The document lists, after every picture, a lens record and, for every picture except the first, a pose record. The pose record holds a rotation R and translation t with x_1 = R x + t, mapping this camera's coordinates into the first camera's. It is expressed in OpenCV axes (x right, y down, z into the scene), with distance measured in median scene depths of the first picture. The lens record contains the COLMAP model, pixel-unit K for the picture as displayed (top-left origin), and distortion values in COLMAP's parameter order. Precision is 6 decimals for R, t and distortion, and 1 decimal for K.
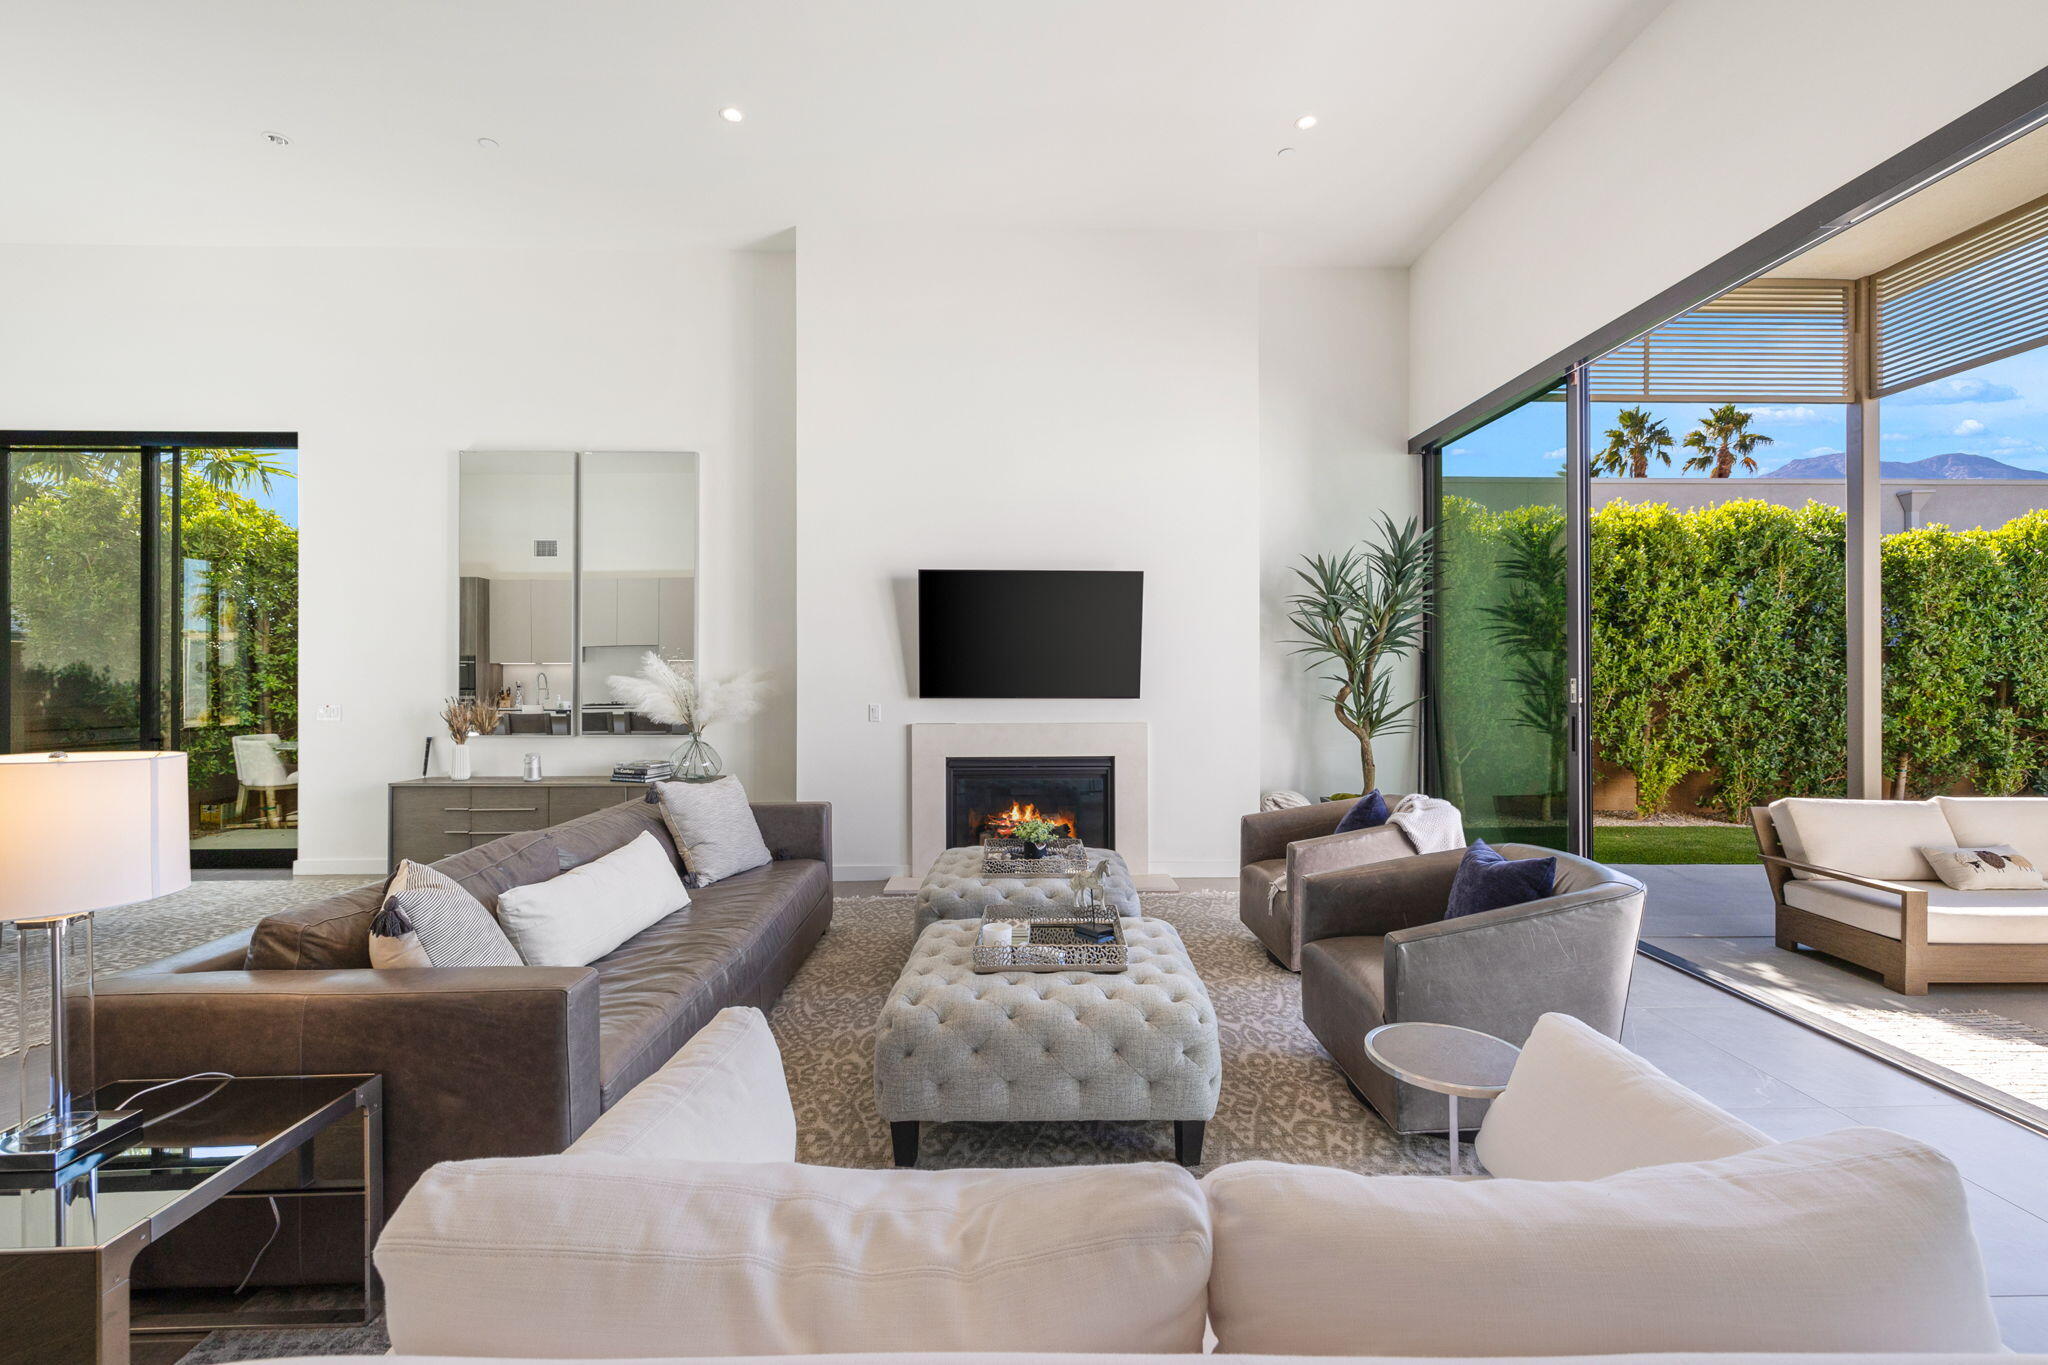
lens RADIAL K [[861.3, 0, 1043.2], [0, 861.3, 675.4], [0, 0, 1]] dist [0.001194, 0.000058]
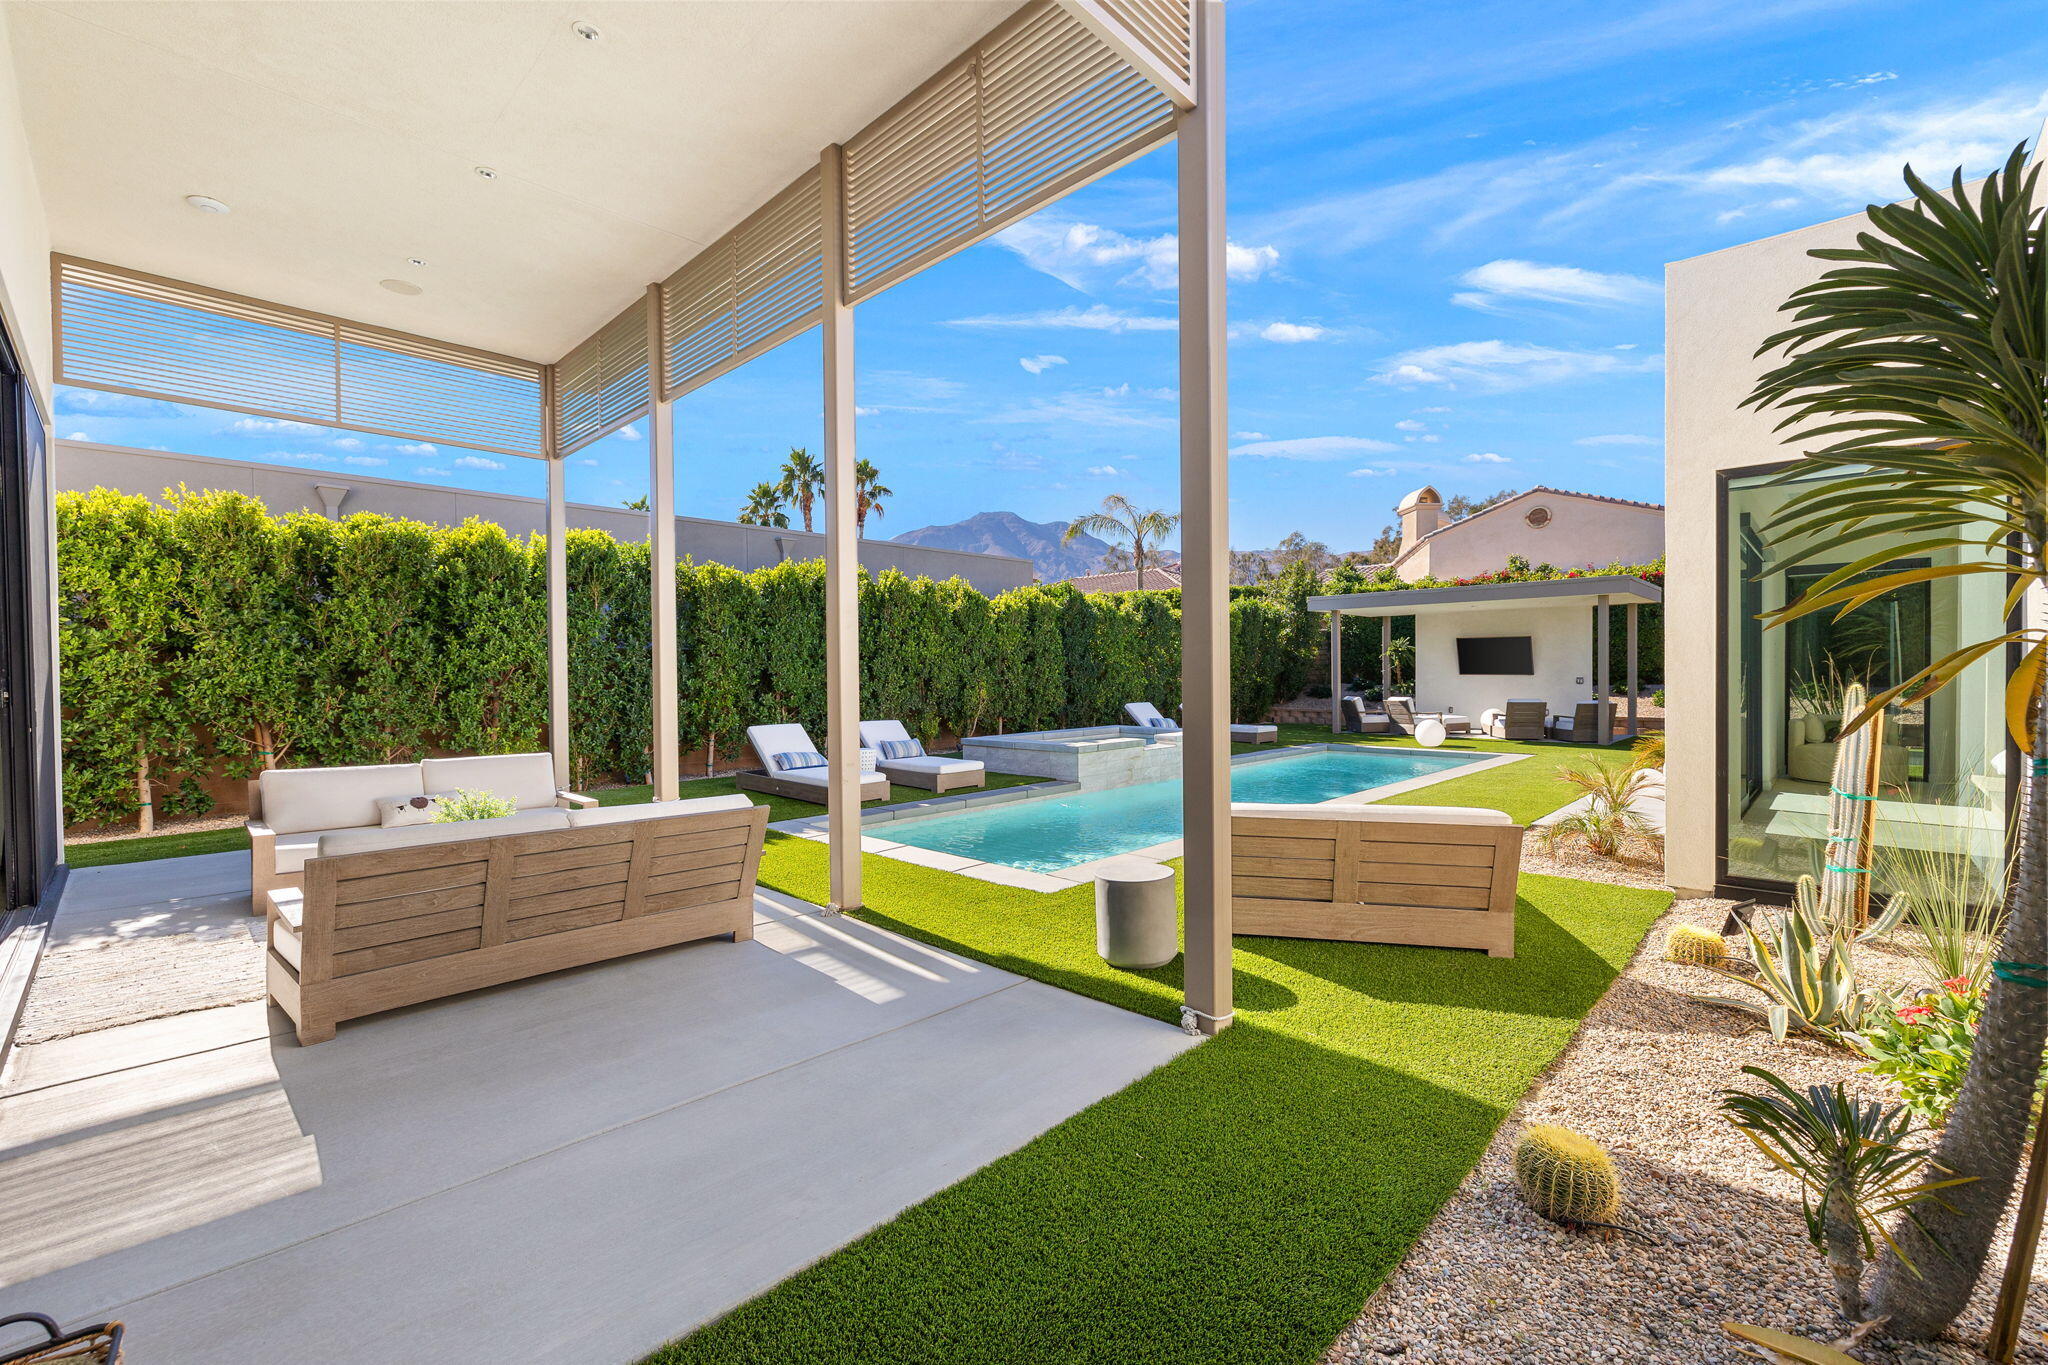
lens RADIAL K [[861.3, 0, 1026.6], [0, 861.3, 676.8], [0, 0, 1]] dist [0.001194, 0.000058]
pose [[0.716103, -0.009188, 0.697934, 0.431736], [0.009678, 0.999948, 0.003234, 0.010109], [-0.697928, 0.004438, 0.716154, -0.337494]]
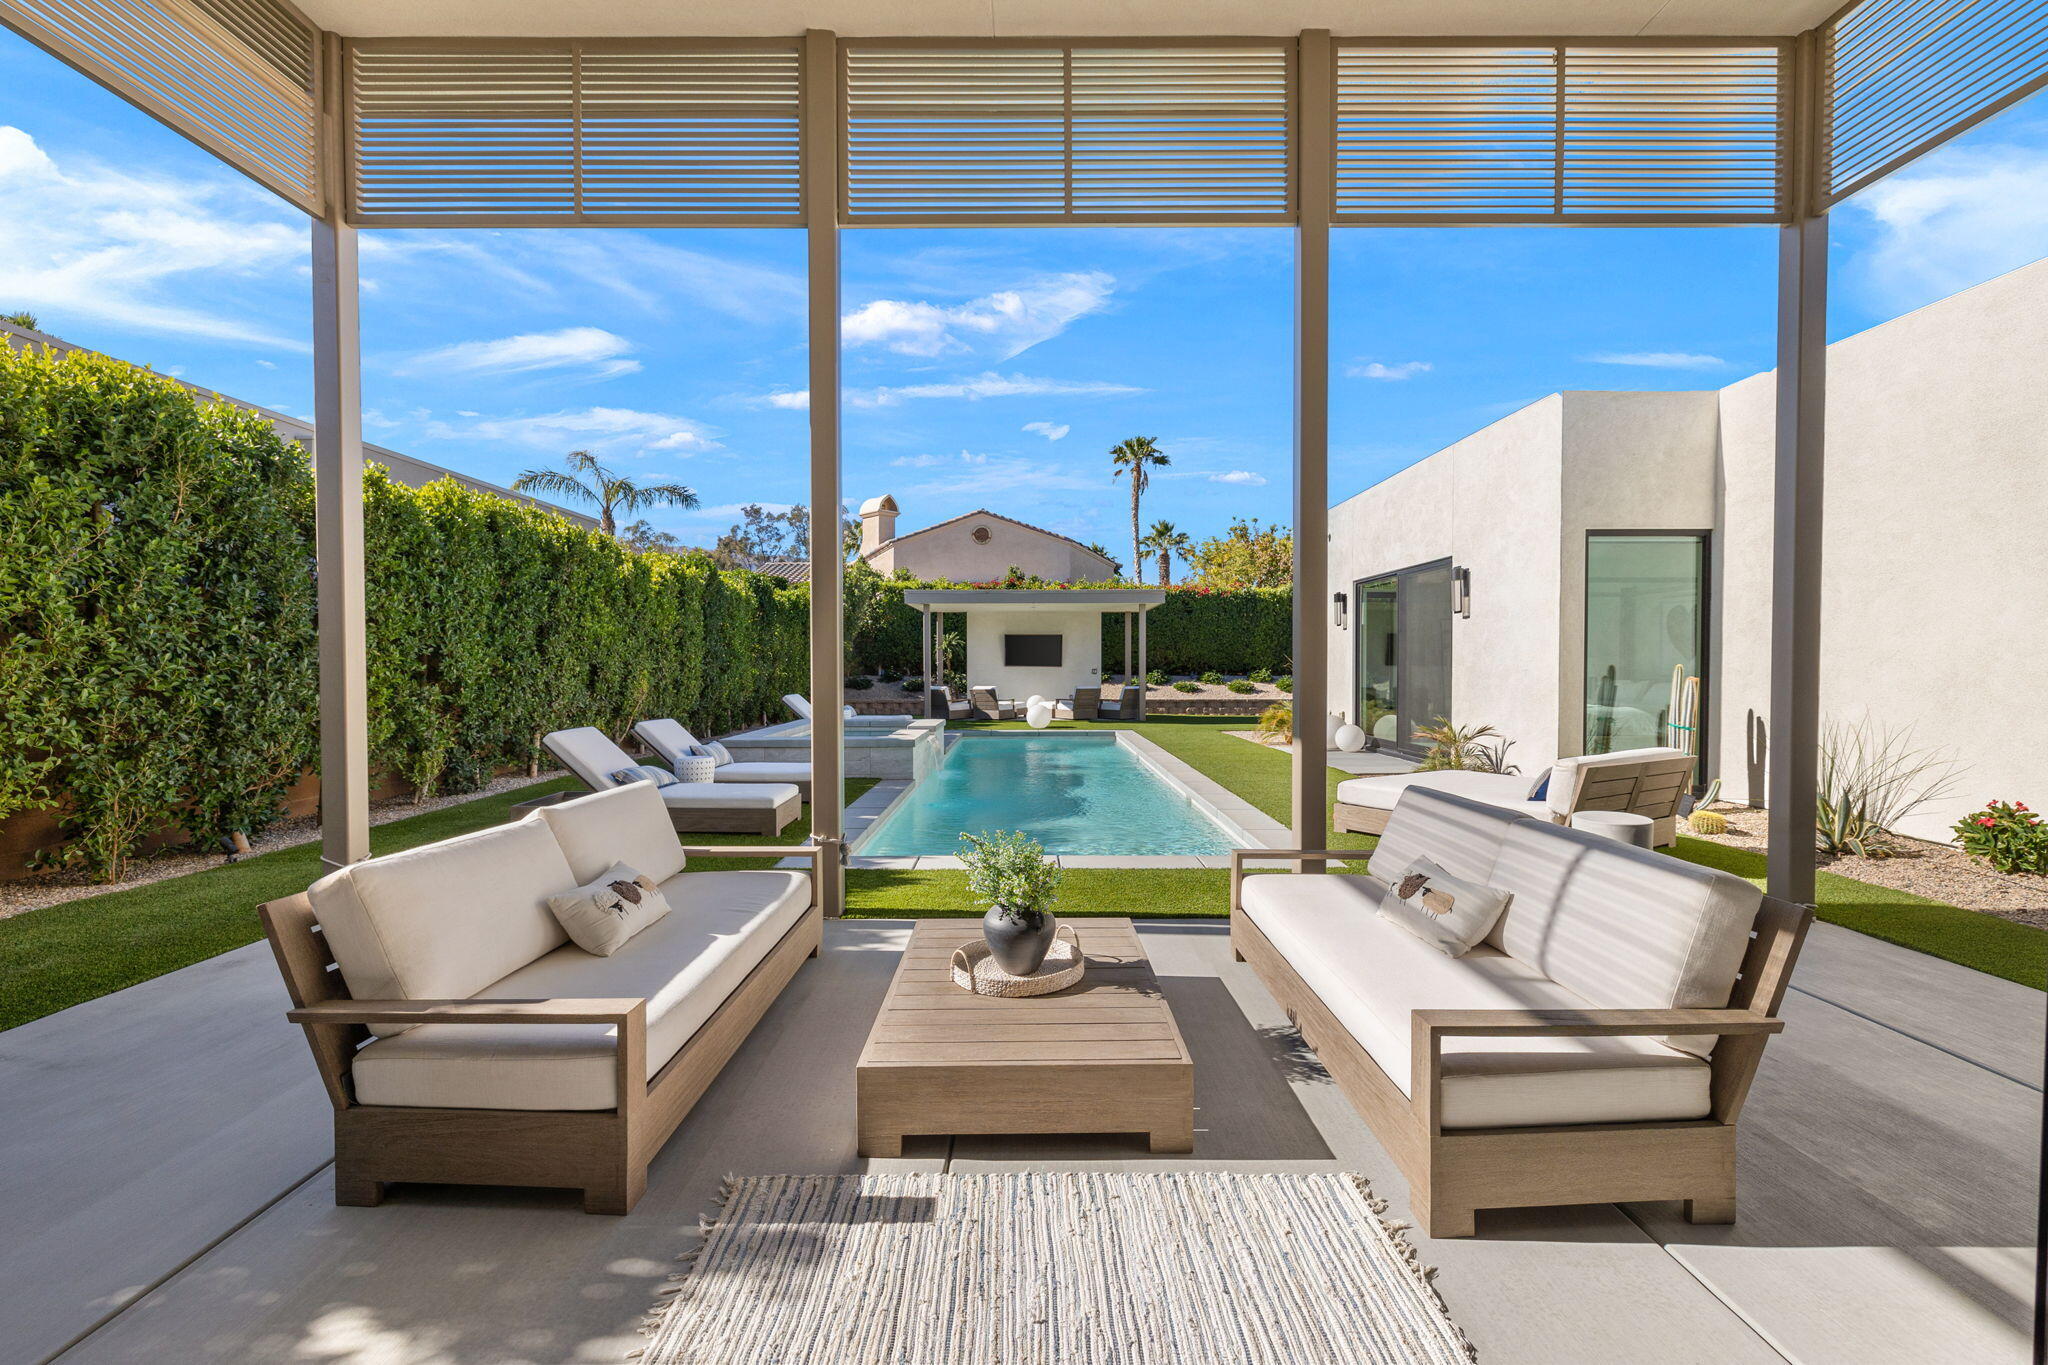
lens RADIAL K [[861.3, 0, 1026.6], [0, 861.3, 678.9], [0, 0, 1]] dist [0.001194, 0.000058]
pose [[0.036785, -0.015729, 0.999199, 0.232222], [0.003376, 0.999872, 0.015616, 0.020533], [-0.999318, 0.002799, 0.036833, 0.345289]]
